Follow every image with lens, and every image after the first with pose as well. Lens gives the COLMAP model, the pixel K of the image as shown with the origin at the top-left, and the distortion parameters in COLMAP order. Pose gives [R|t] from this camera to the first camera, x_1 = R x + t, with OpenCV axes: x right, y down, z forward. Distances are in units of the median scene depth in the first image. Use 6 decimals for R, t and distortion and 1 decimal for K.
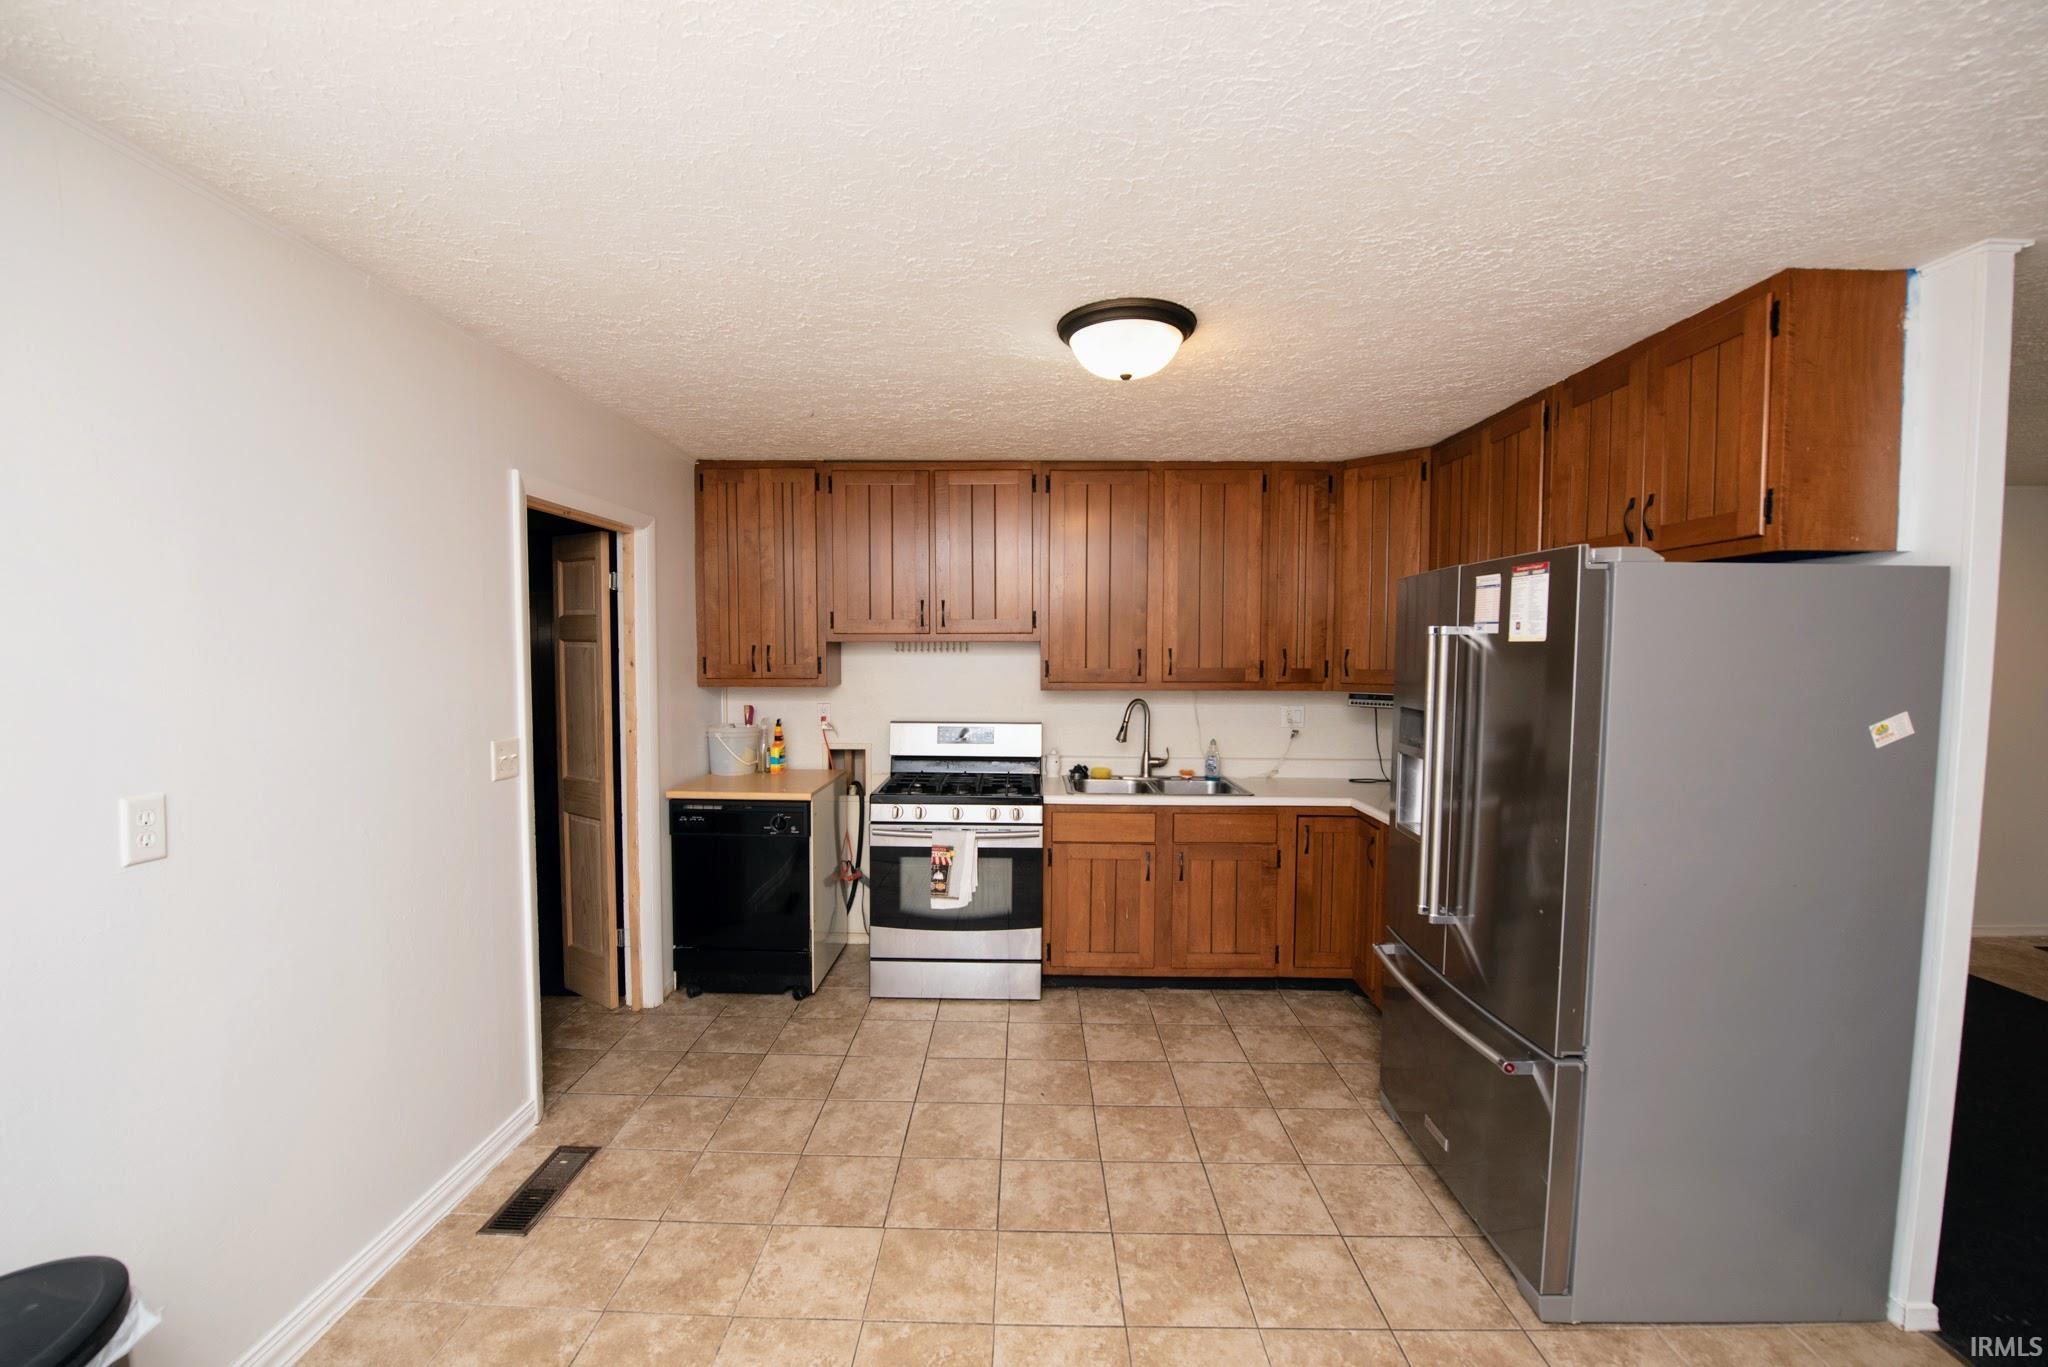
lens RADIAL K [[814.4, 0, 1022.2], [0, 814.4, 685.8], [0, 0, 1]] dist [-0.018536, -0.000676]
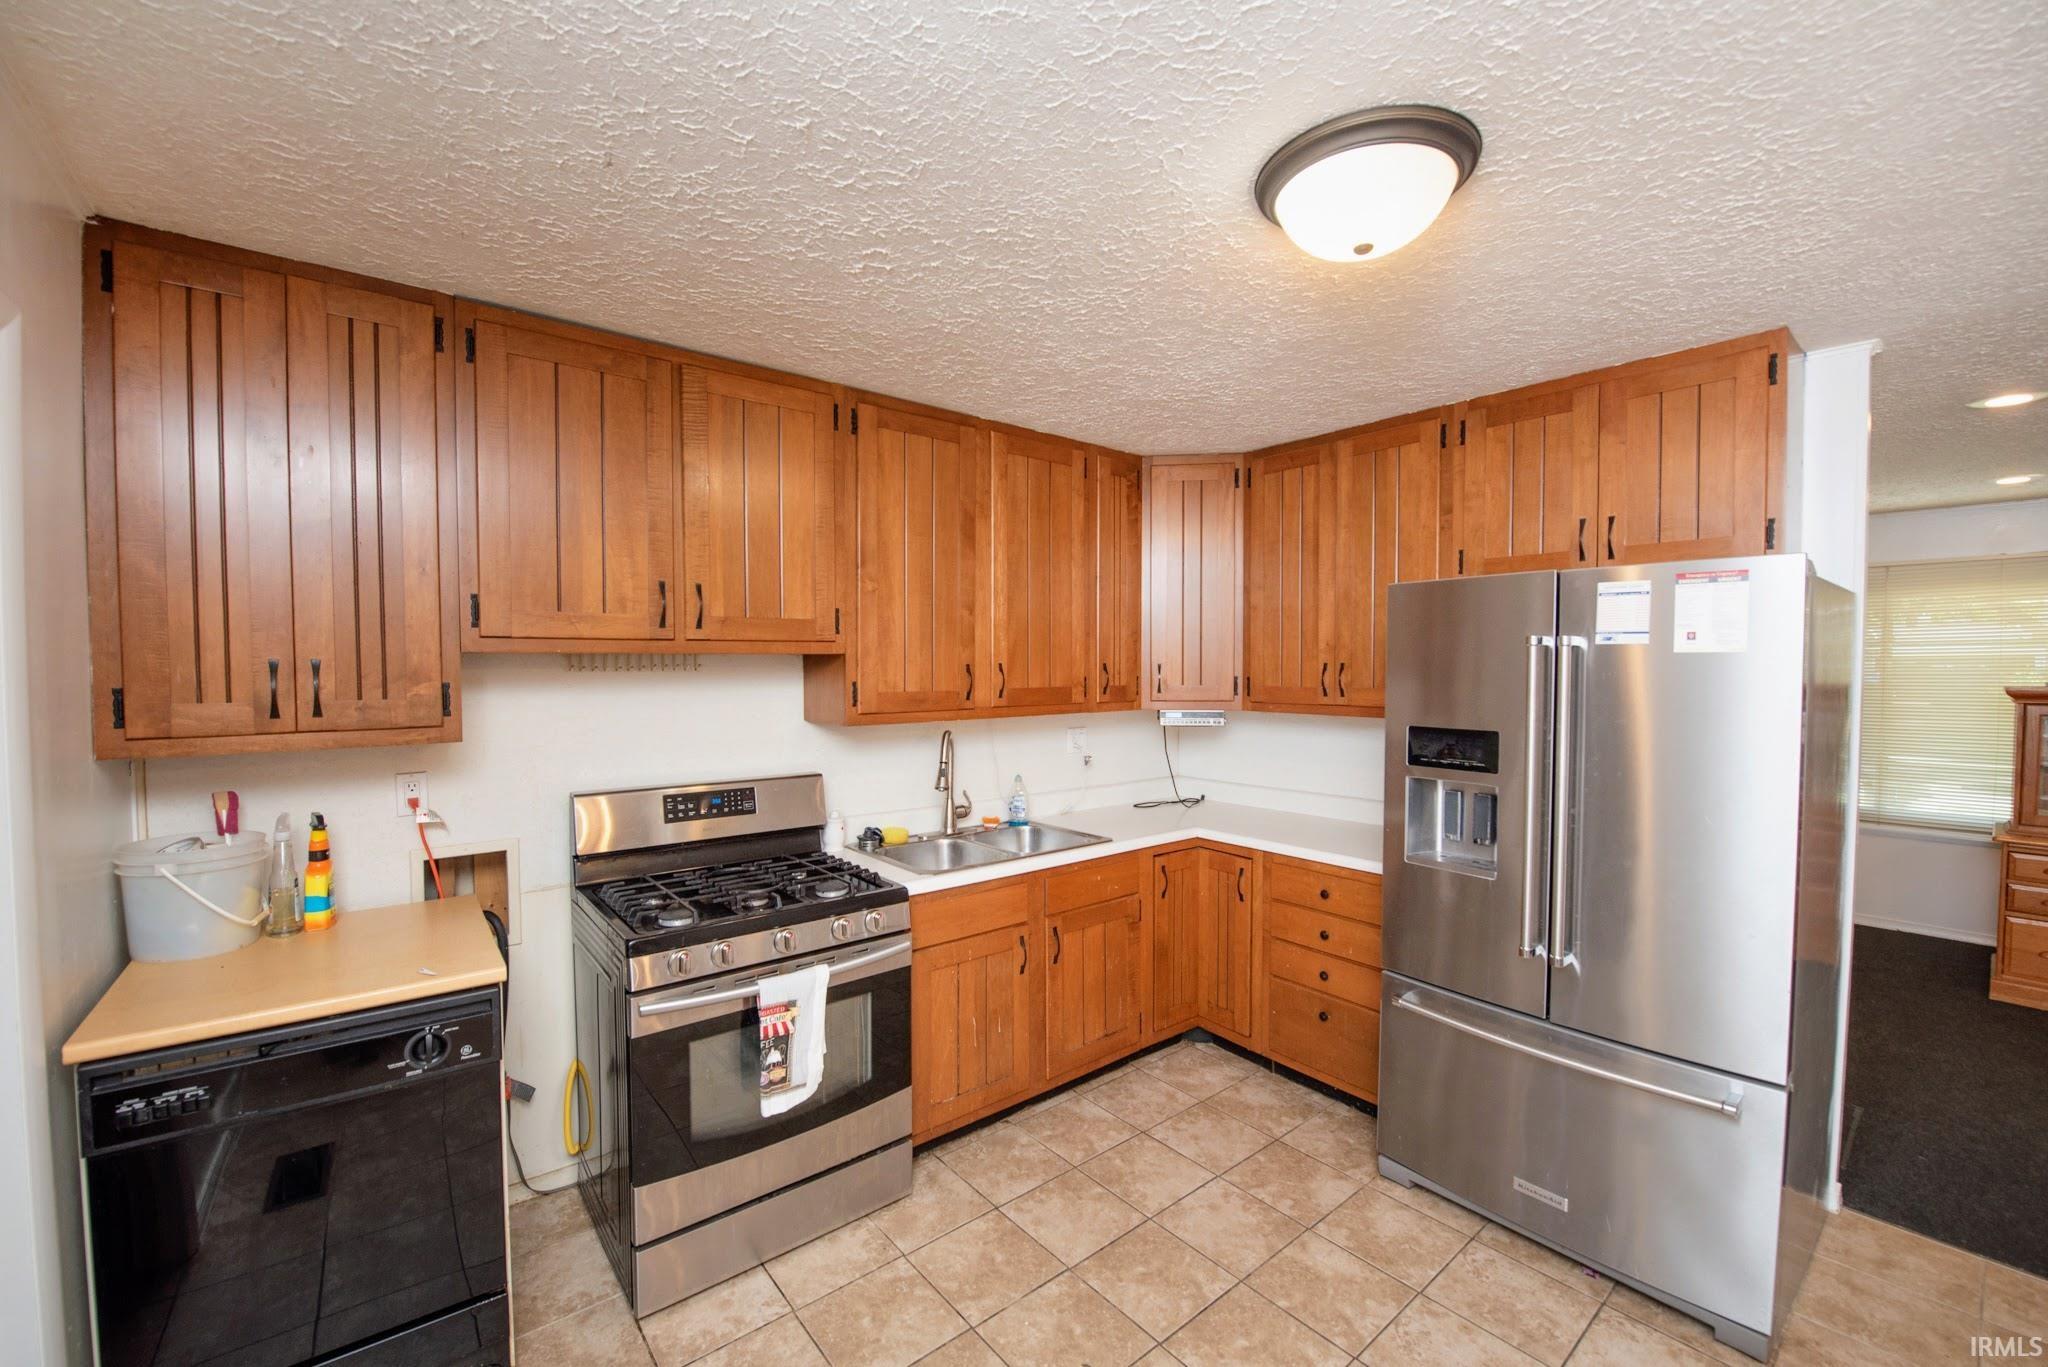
lens RADIAL K [[814.4, 0, 1027.2], [0, 814.4, 688.9], [0, 0, 1]] dist [-0.018536, -0.000676]
pose [[0.769892, -0.023441, 0.637743, -0.310984], [0.034133, 0.999407, -0.004472, -0.018522], [-0.637261, 0.025211, 0.770236, 0.415166]]
